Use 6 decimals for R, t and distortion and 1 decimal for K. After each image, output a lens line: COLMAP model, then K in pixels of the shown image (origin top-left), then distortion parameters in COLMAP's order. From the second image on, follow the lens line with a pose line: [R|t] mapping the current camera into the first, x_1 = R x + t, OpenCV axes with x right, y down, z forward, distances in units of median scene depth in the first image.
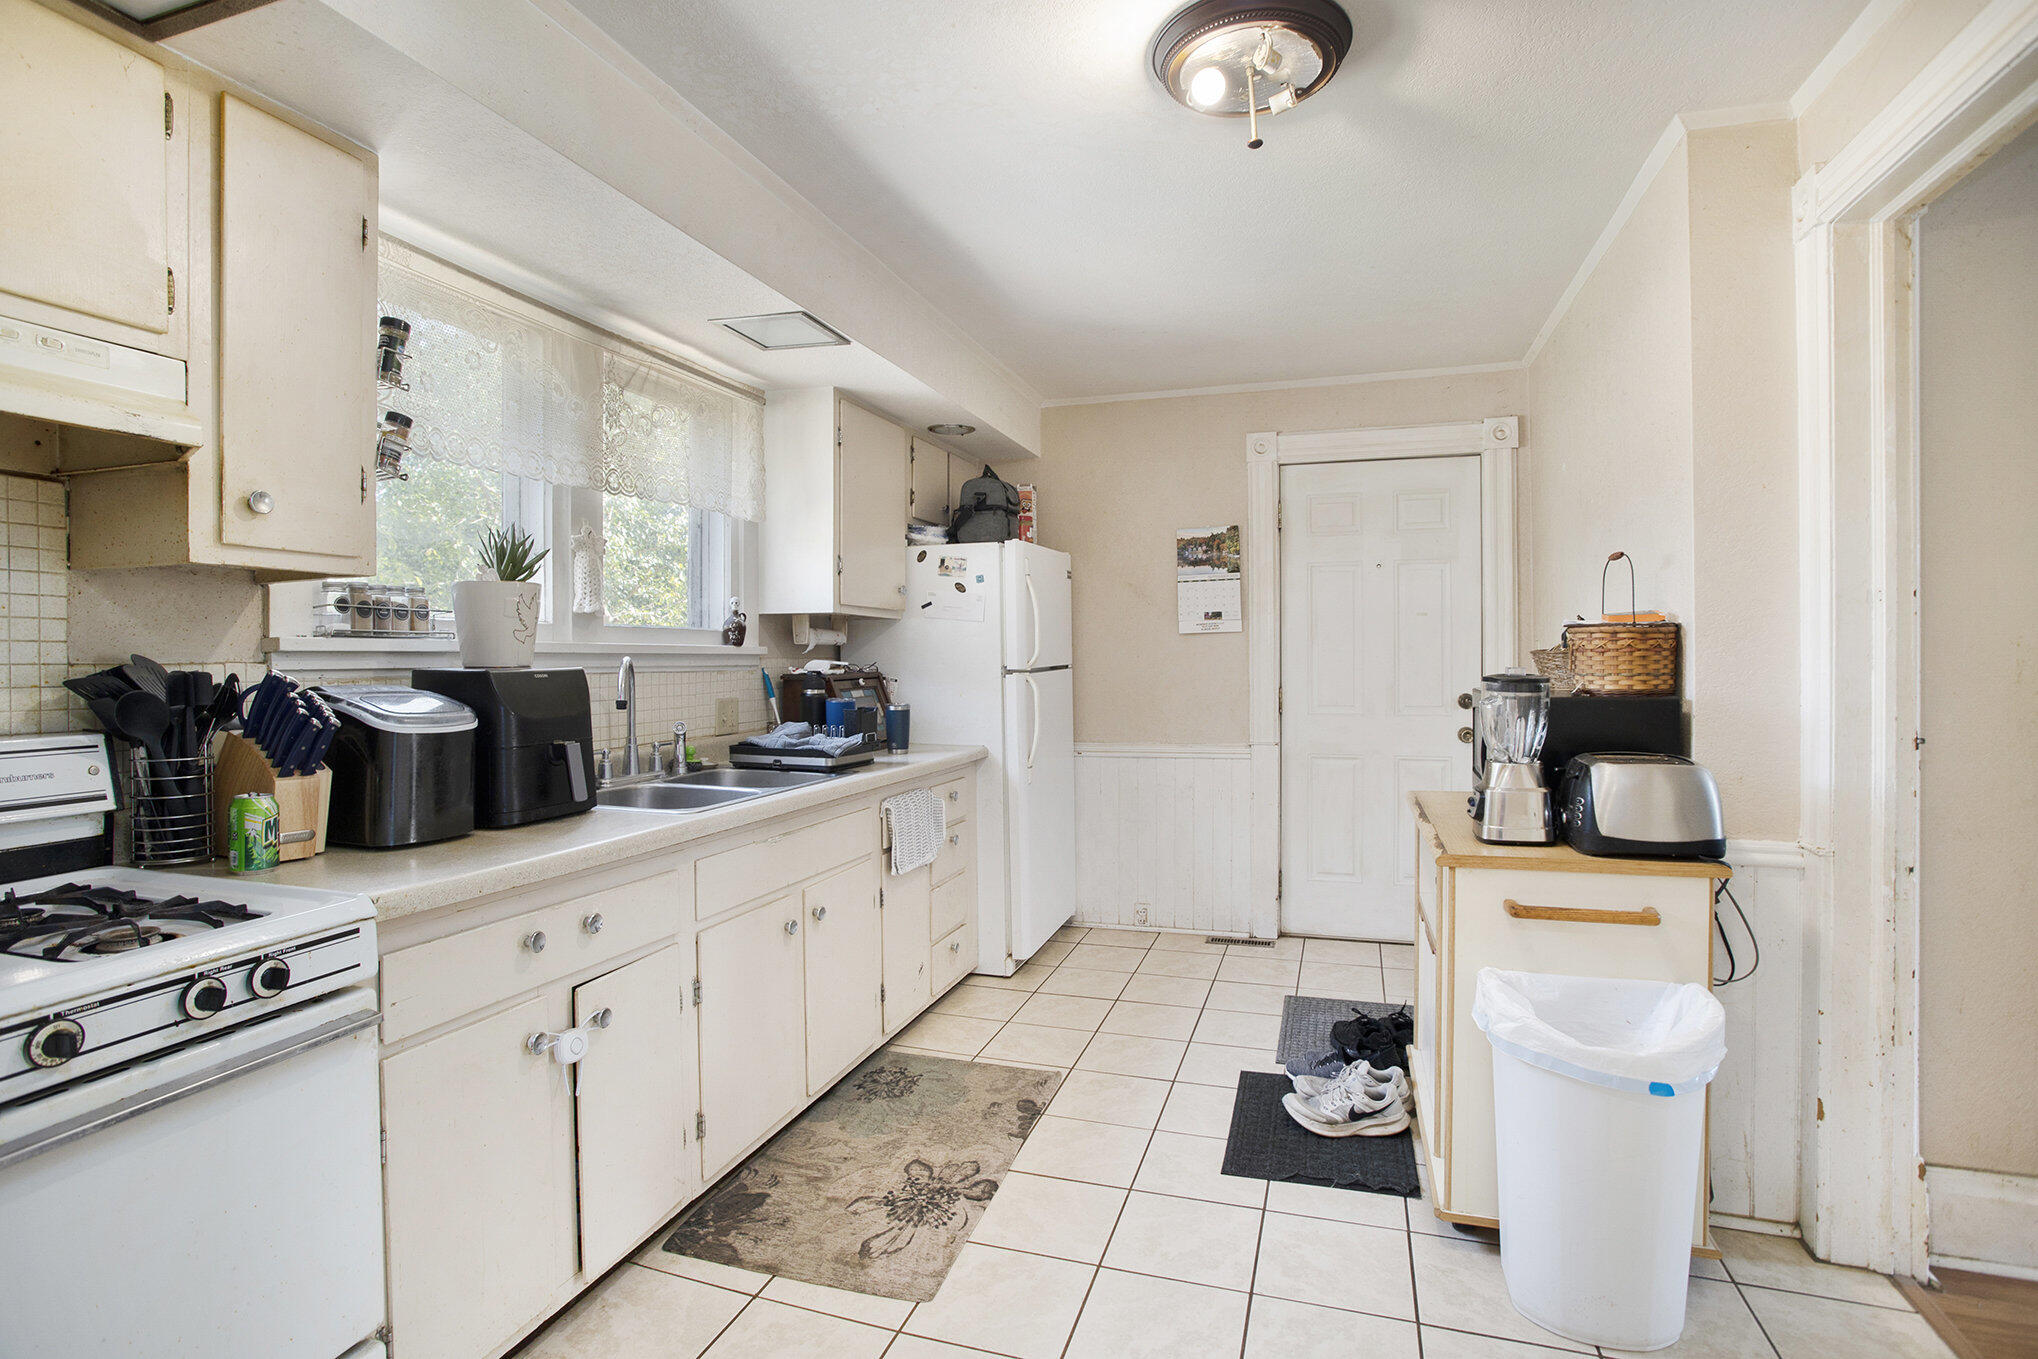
lens RADIAL K [[1008.6, 0, 1019.0], [0, 1008.6, 679.5], [0, 0, 1]] dist [-0.093258, 0.051974]
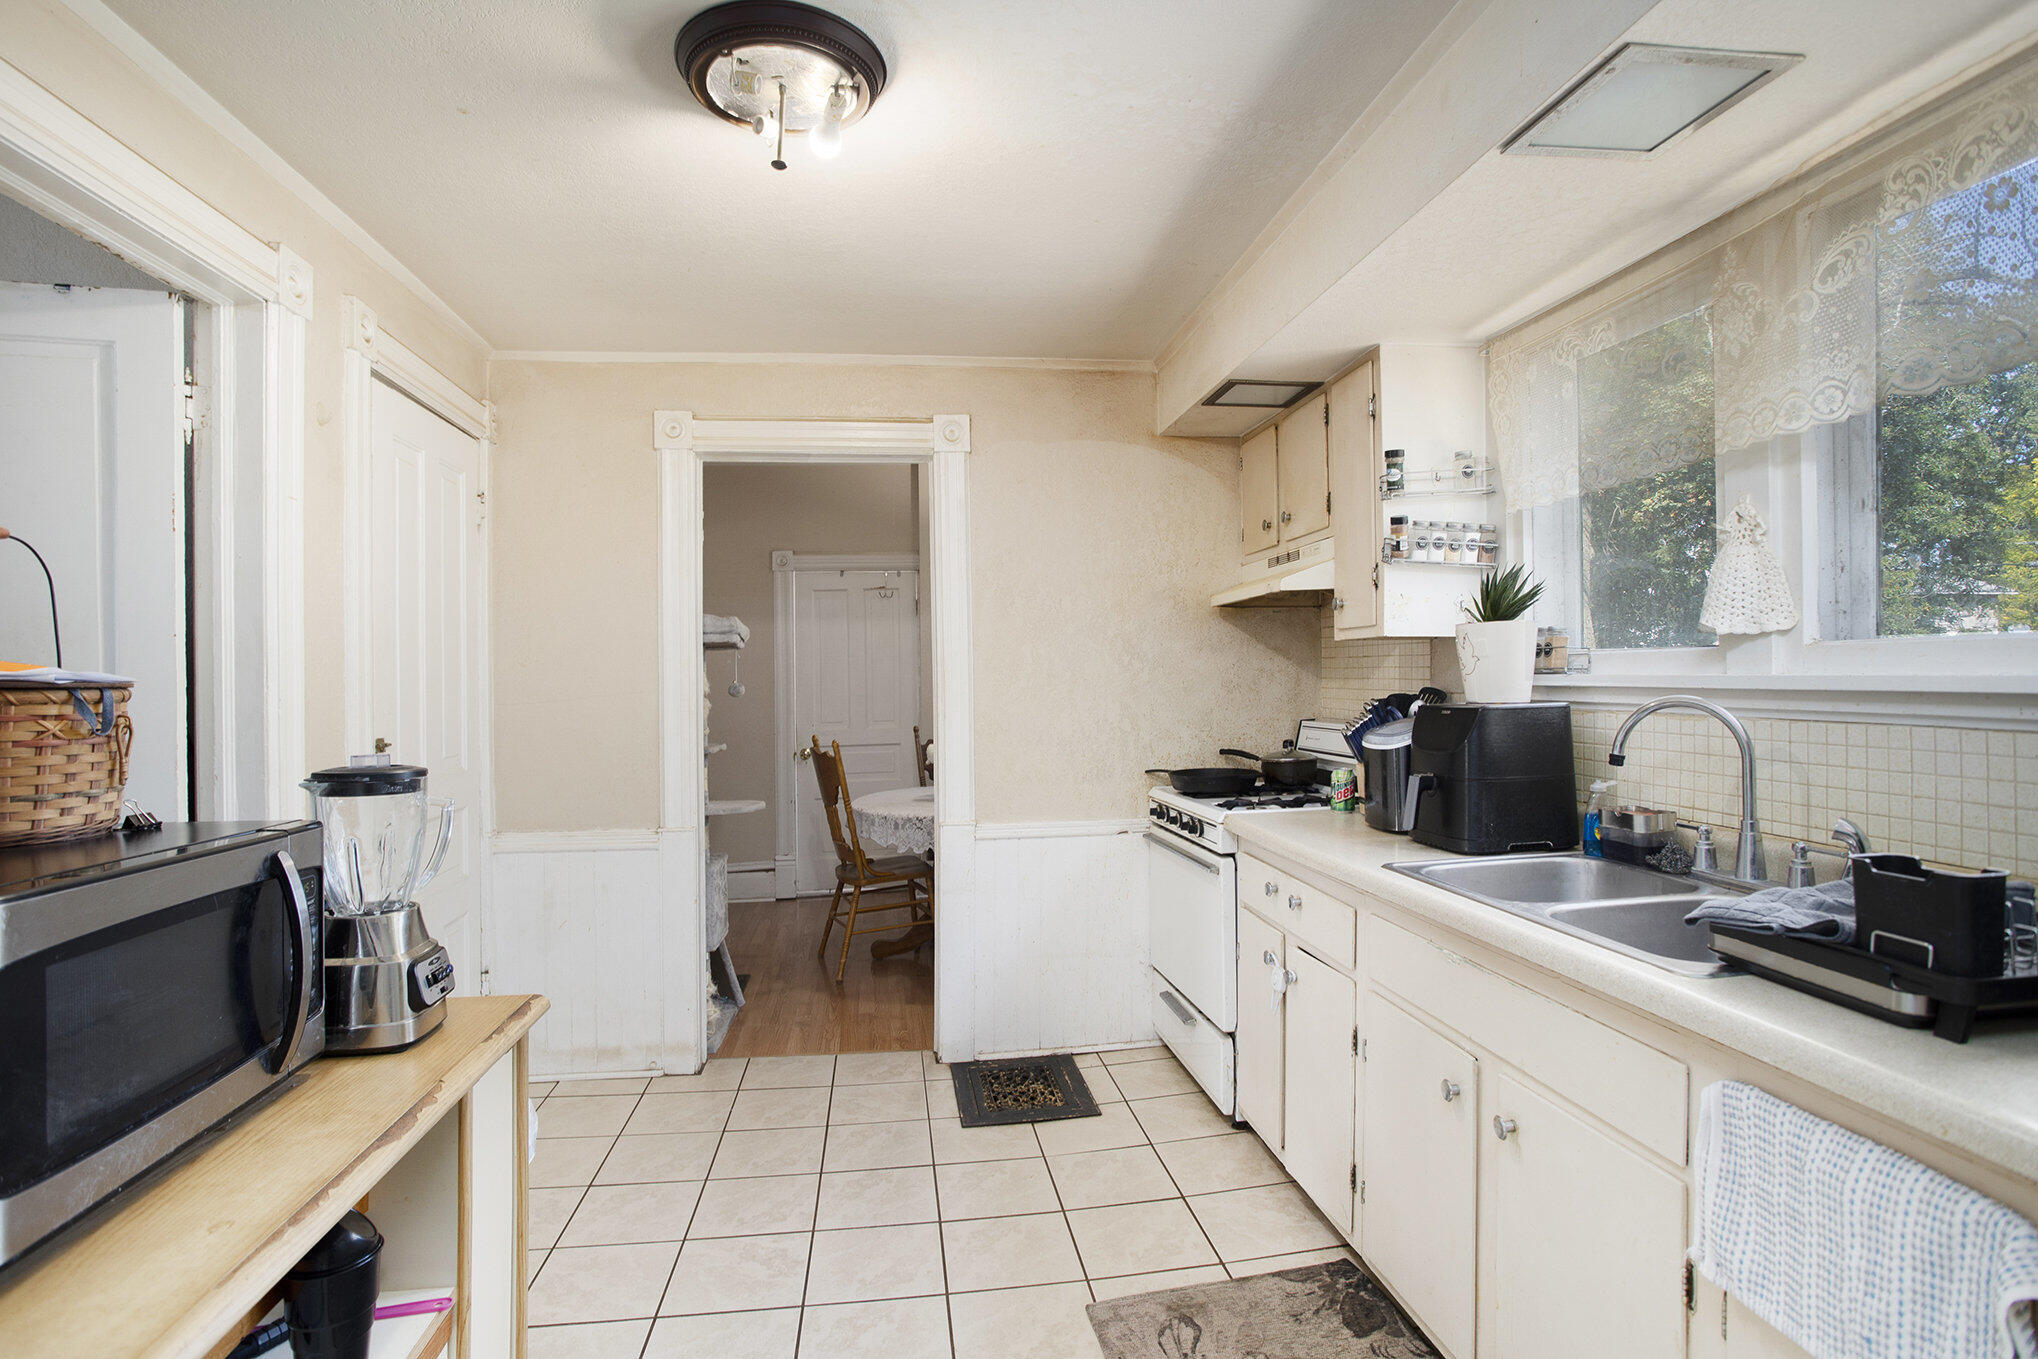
lens RADIAL K [[1008.6, 0, 1019.0], [0, 1008.6, 679.5], [0, 0, 1]] dist [-0.093258, 0.051974]
pose [[-0.905737, 0.008163, -0.423761, 0.385341], [0.004858, 0.999949, 0.008878, -0.050168], [0.423812, 0.005983, -0.905730, 1.767649]]
